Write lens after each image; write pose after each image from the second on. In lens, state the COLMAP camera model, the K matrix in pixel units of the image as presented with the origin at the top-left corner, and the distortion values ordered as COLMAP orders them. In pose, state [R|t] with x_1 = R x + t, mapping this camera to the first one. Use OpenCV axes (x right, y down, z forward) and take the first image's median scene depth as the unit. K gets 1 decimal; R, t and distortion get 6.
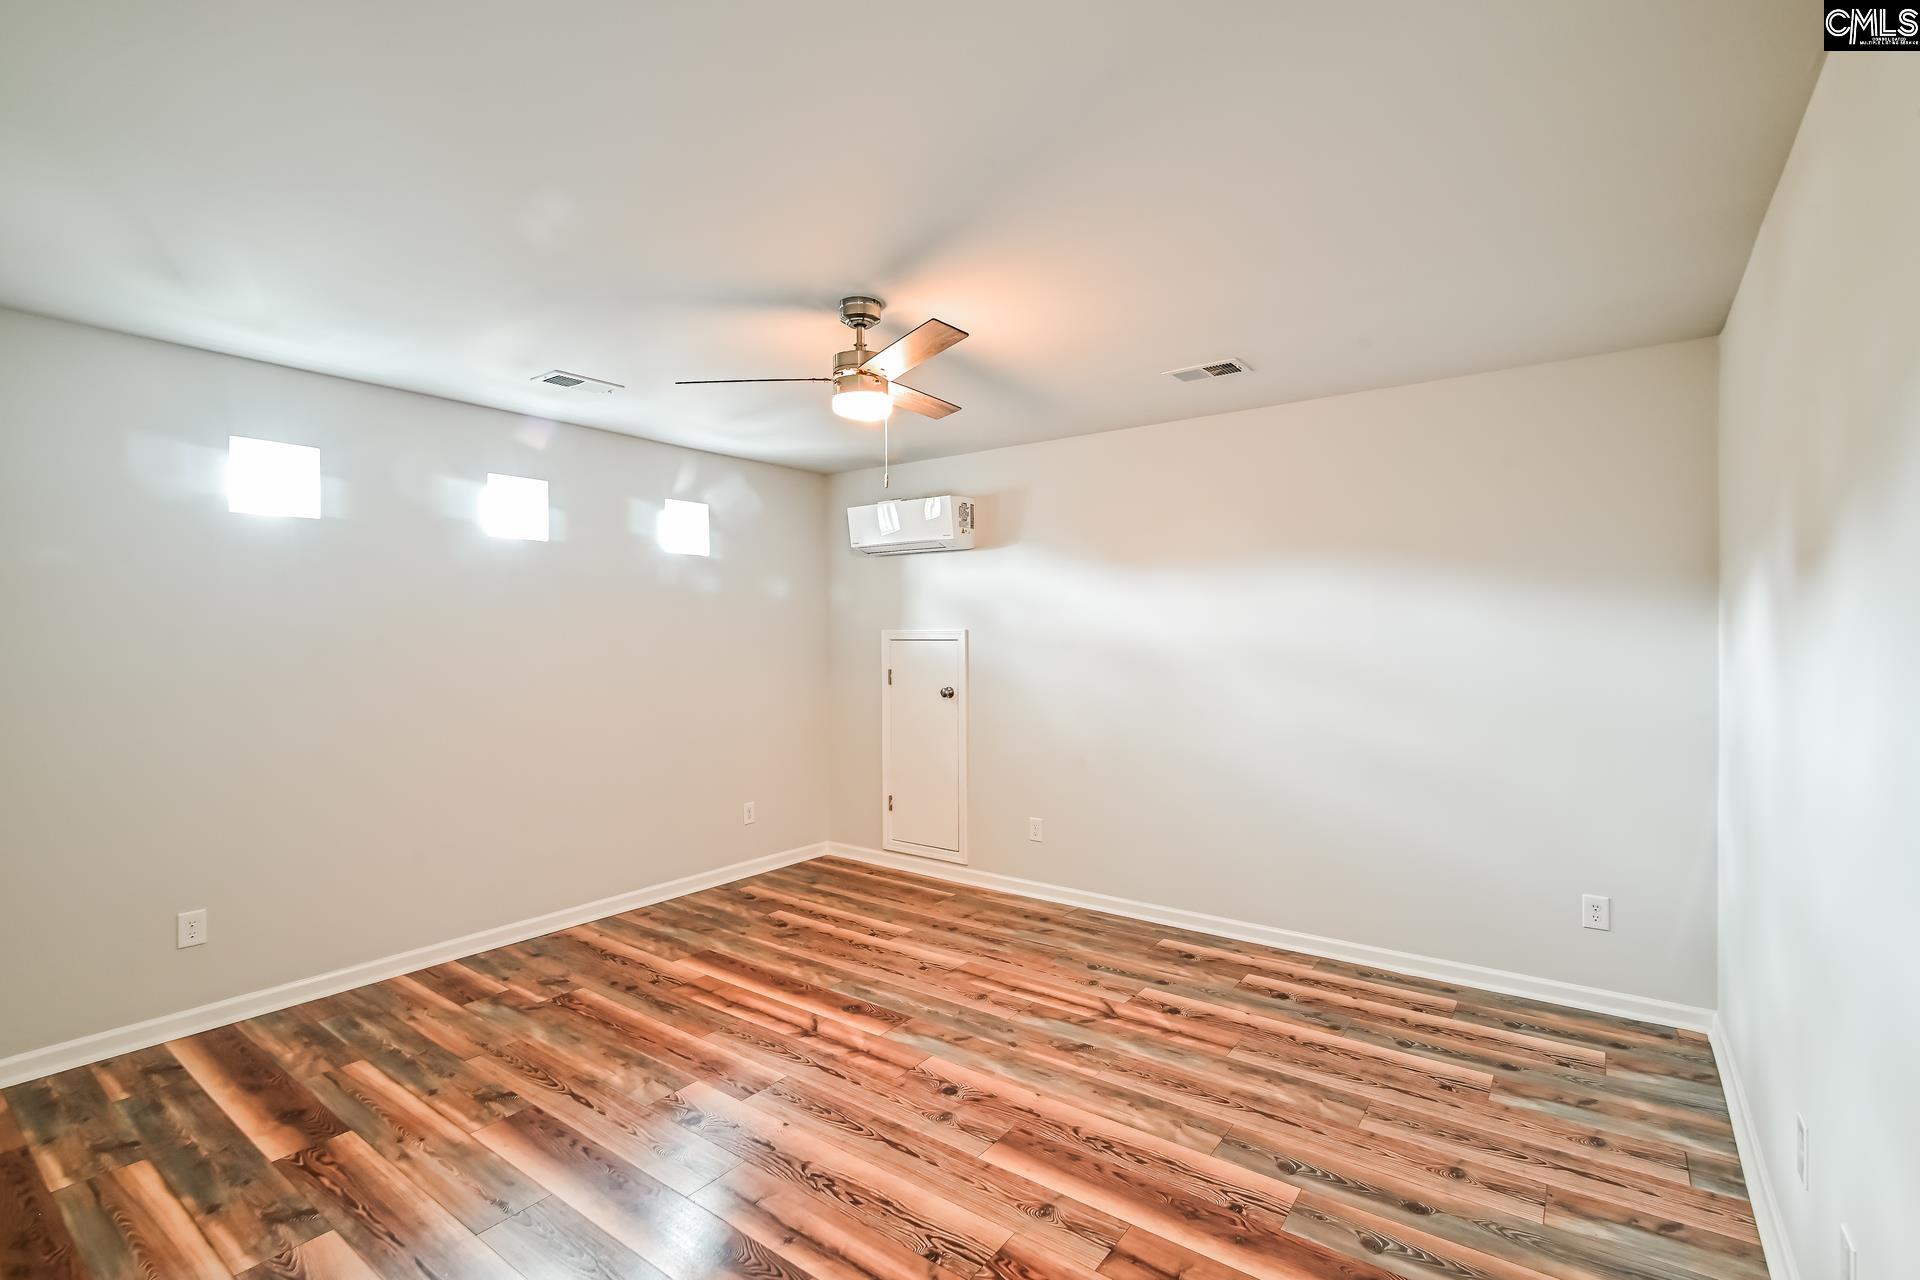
lens RADIAL K [[874.5, 0, 960.0], [0, 874.5, 640.0], [0, 0, 1]] dist [0.000715, -0.007657]
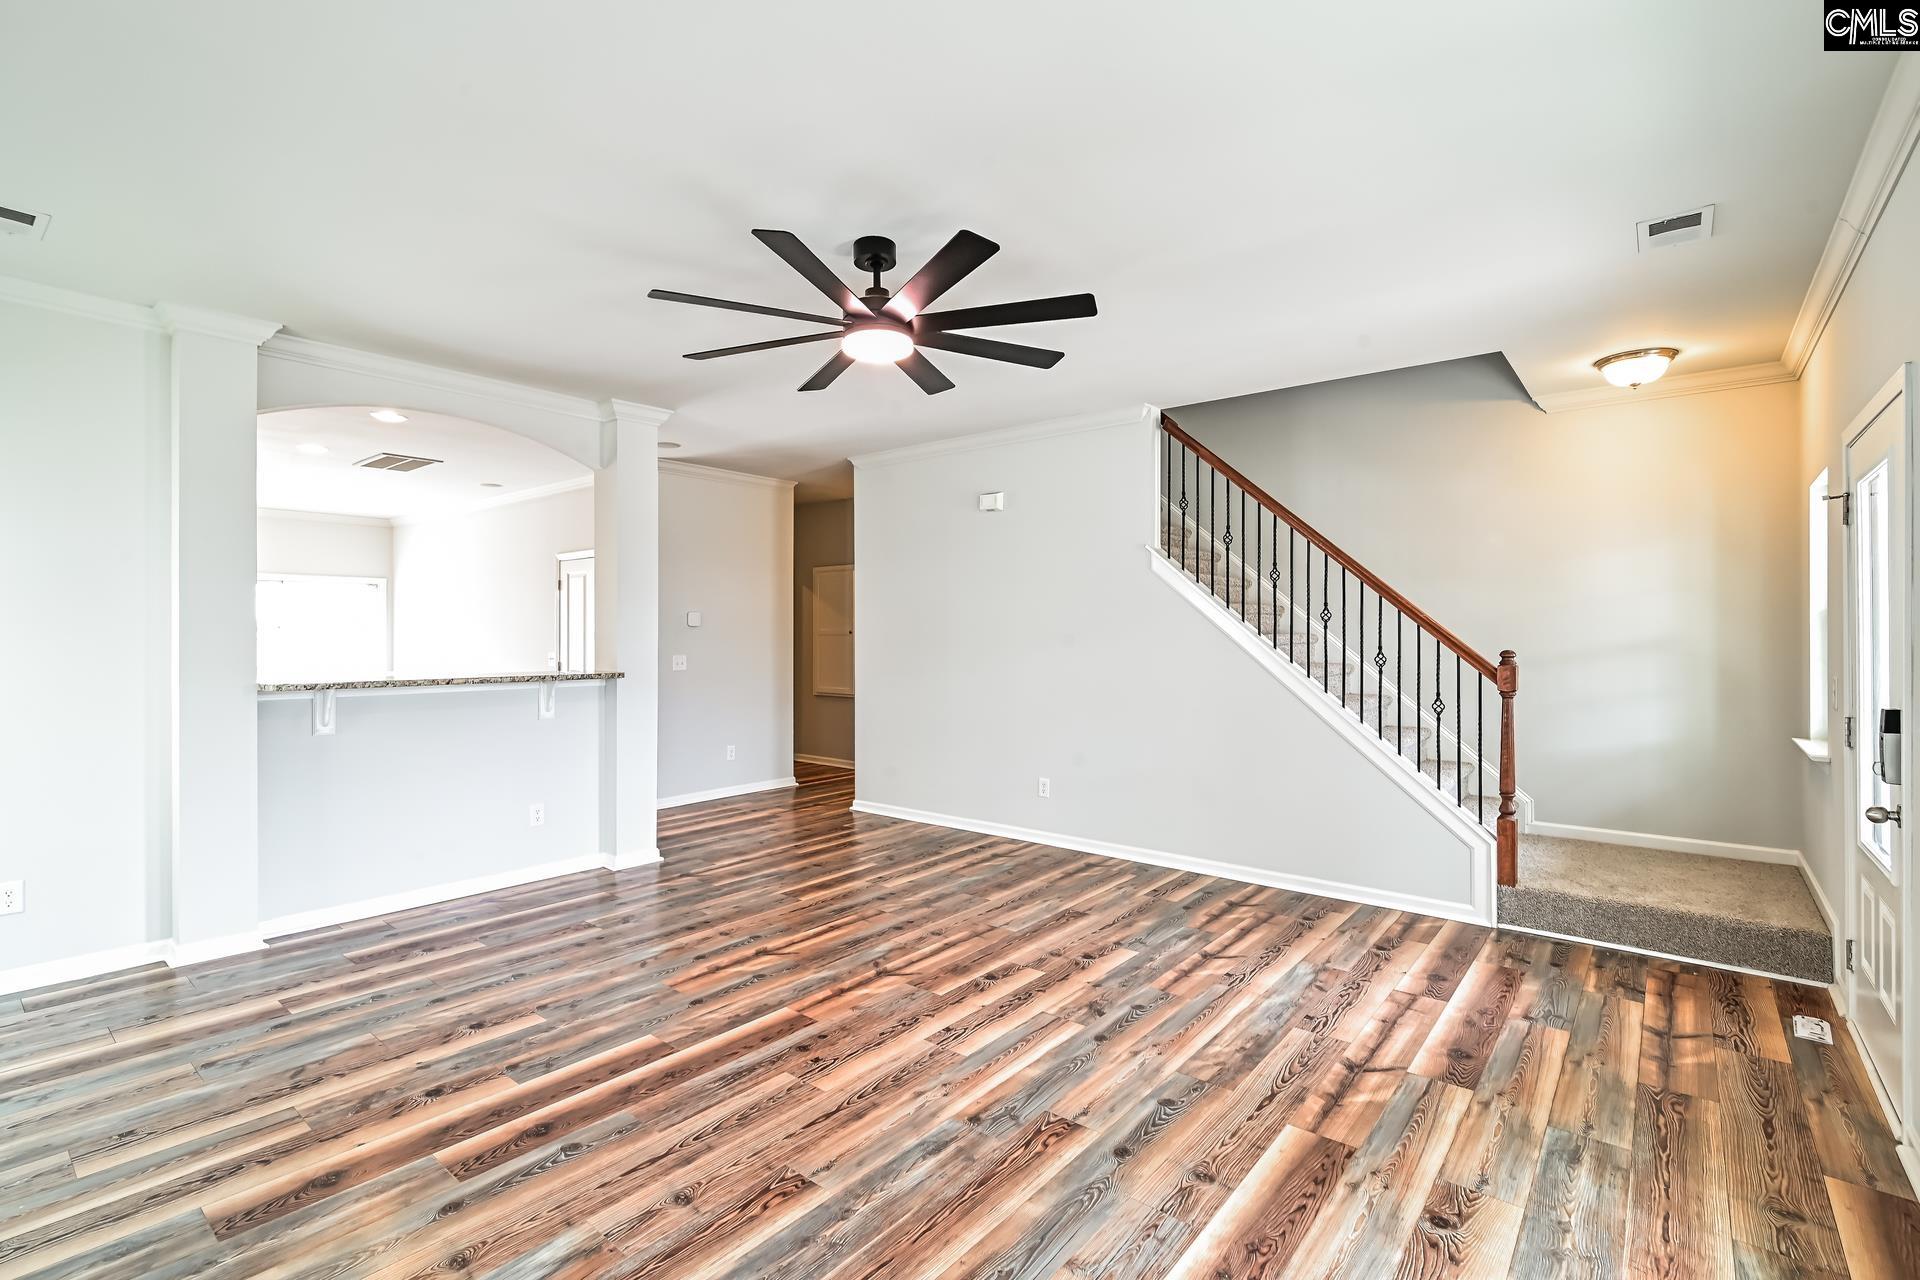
lens RADIAL K [[874.5, 0, 960.0], [0, 874.5, 640.0], [0, 0, 1]] dist [0.000715, -0.007657]
pose [[-0.065002, -0.000588, -0.997885, 1.200058], [-0.006660, 0.999978, -0.000155, 0.018927], [0.997863, 0.006636, -0.065005, 1.125355]]
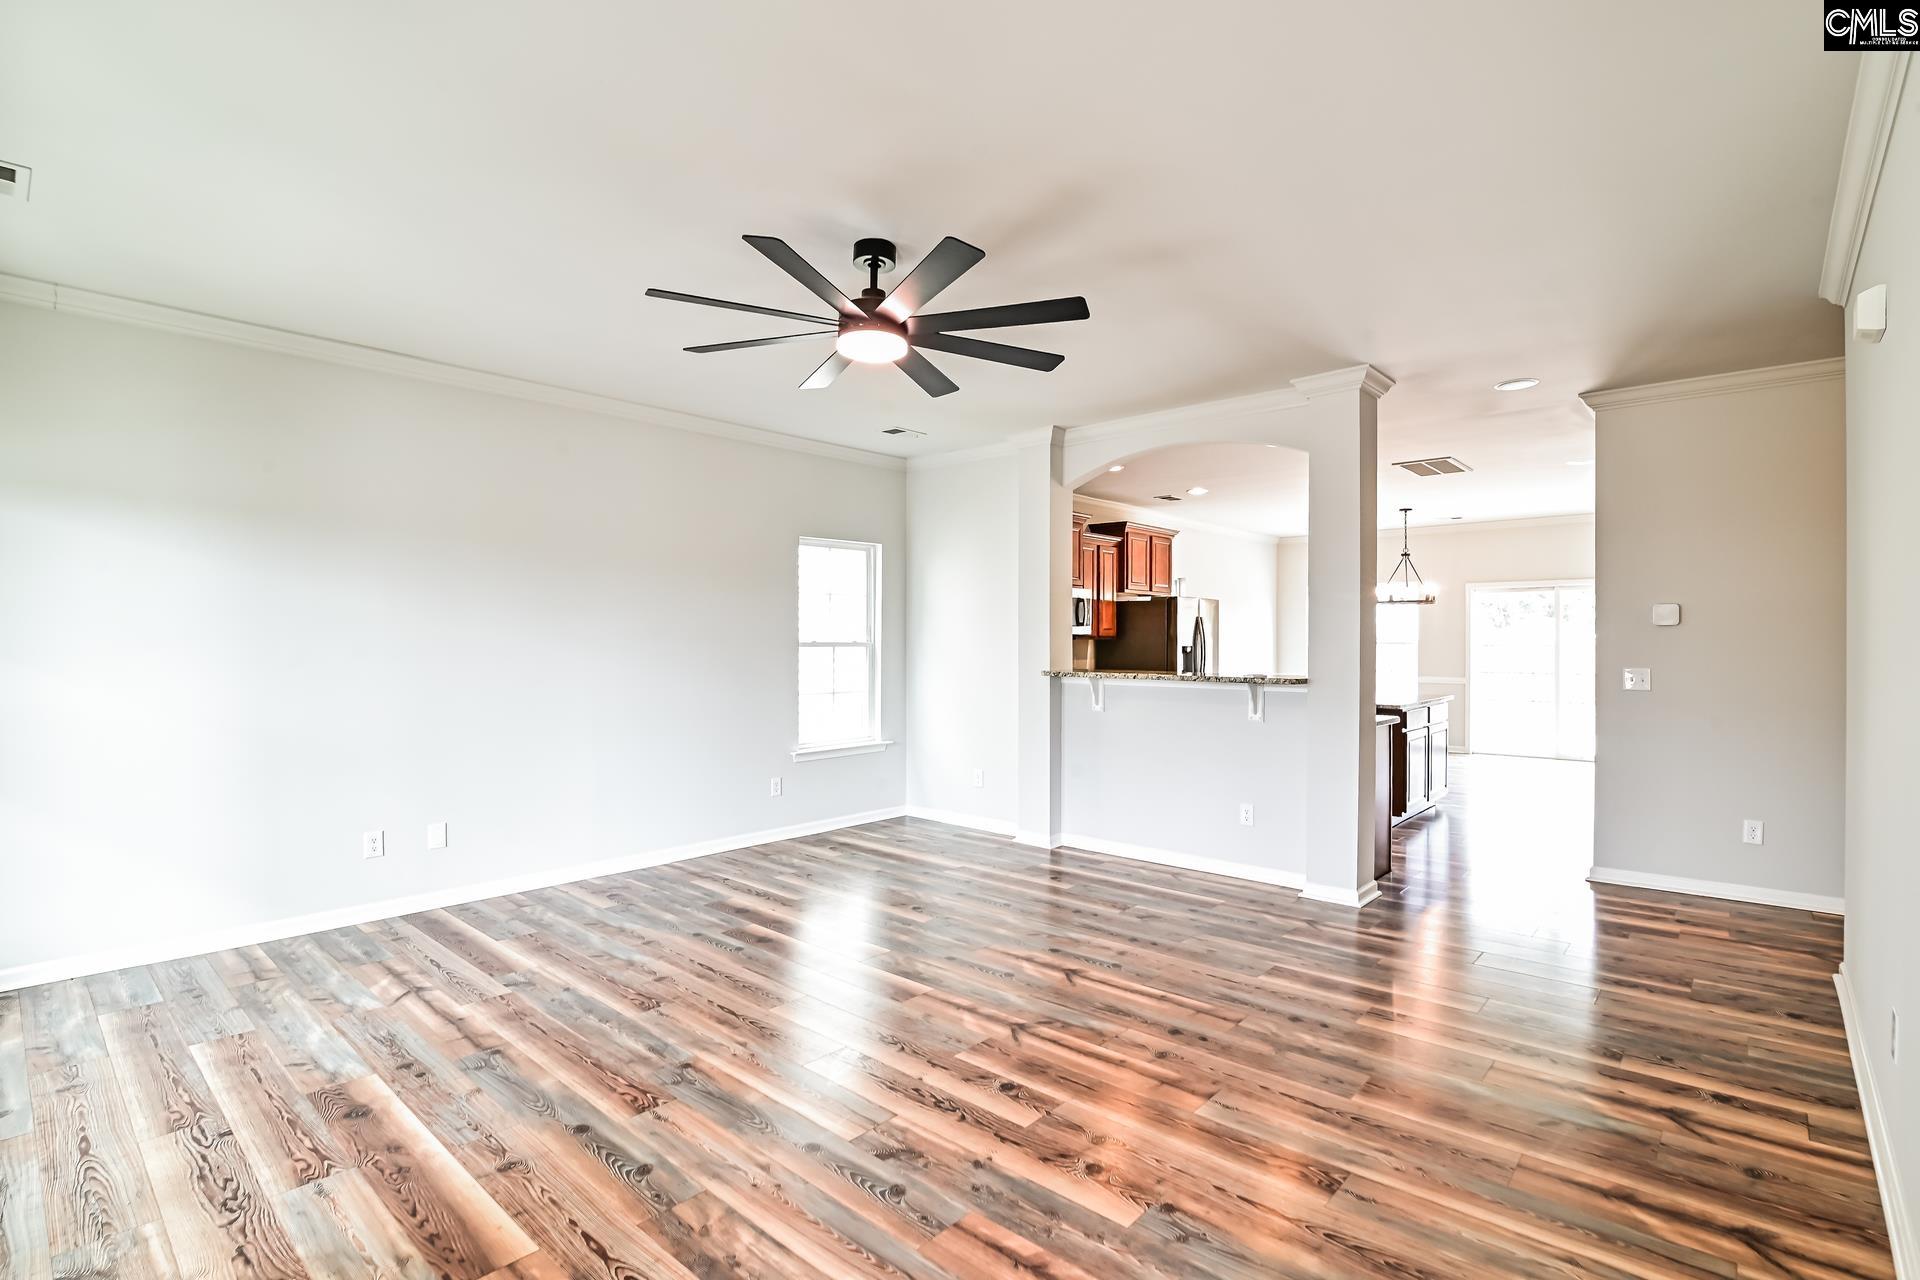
lens RADIAL K [[874.5, 0, 960.0], [0, 874.5, 640.0], [0, 0, 1]] dist [0.000715, -0.007657]
pose [[-0.994565, -0.003059, 0.104075, 0.133354], [-0.002743, 0.999991, 0.003185, 0.004383], [-0.104084, 0.002882, -0.994564, 1.895048]]
